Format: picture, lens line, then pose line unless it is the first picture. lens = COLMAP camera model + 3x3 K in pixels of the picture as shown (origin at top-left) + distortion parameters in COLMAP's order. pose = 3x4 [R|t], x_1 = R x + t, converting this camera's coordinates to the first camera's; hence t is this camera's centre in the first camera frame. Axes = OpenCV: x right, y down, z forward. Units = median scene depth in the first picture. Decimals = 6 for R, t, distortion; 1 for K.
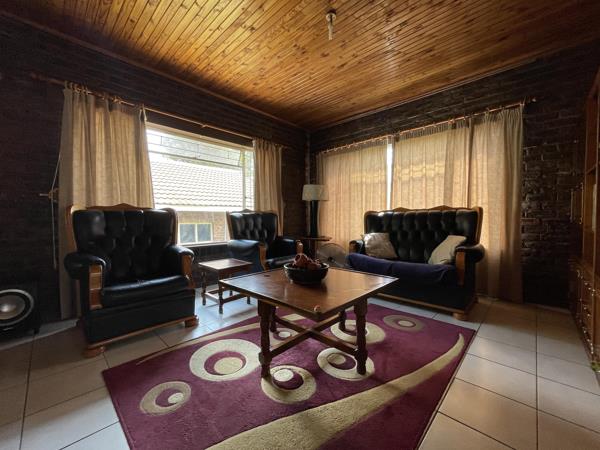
lens RADIAL K [[243.6, 0, 300.0], [0, 243.6, 225.0], [0, 0, 1]] dist [-0.001205, -0.000041]
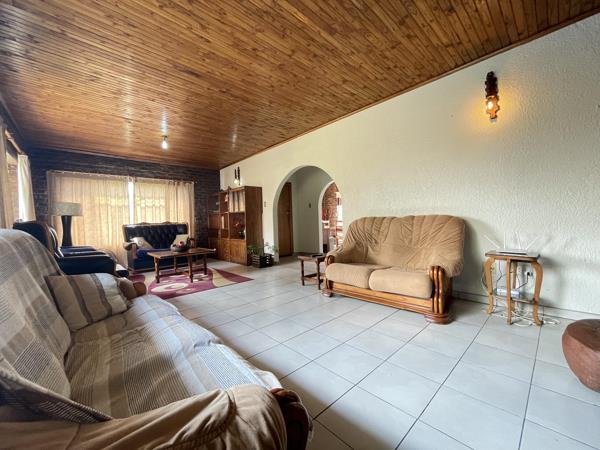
lens RADIAL K [[243.6, 0, 300.0], [0, 243.6, 225.0], [0, 0, 1]] dist [-0.001205, -0.000041]
pose [[0.063786, -0.002183, 0.997961, -1.190639], [0.064683, 0.997904, -0.001952, 0.020313], [-0.995865, 0.064675, 0.063793, -0.195810]]
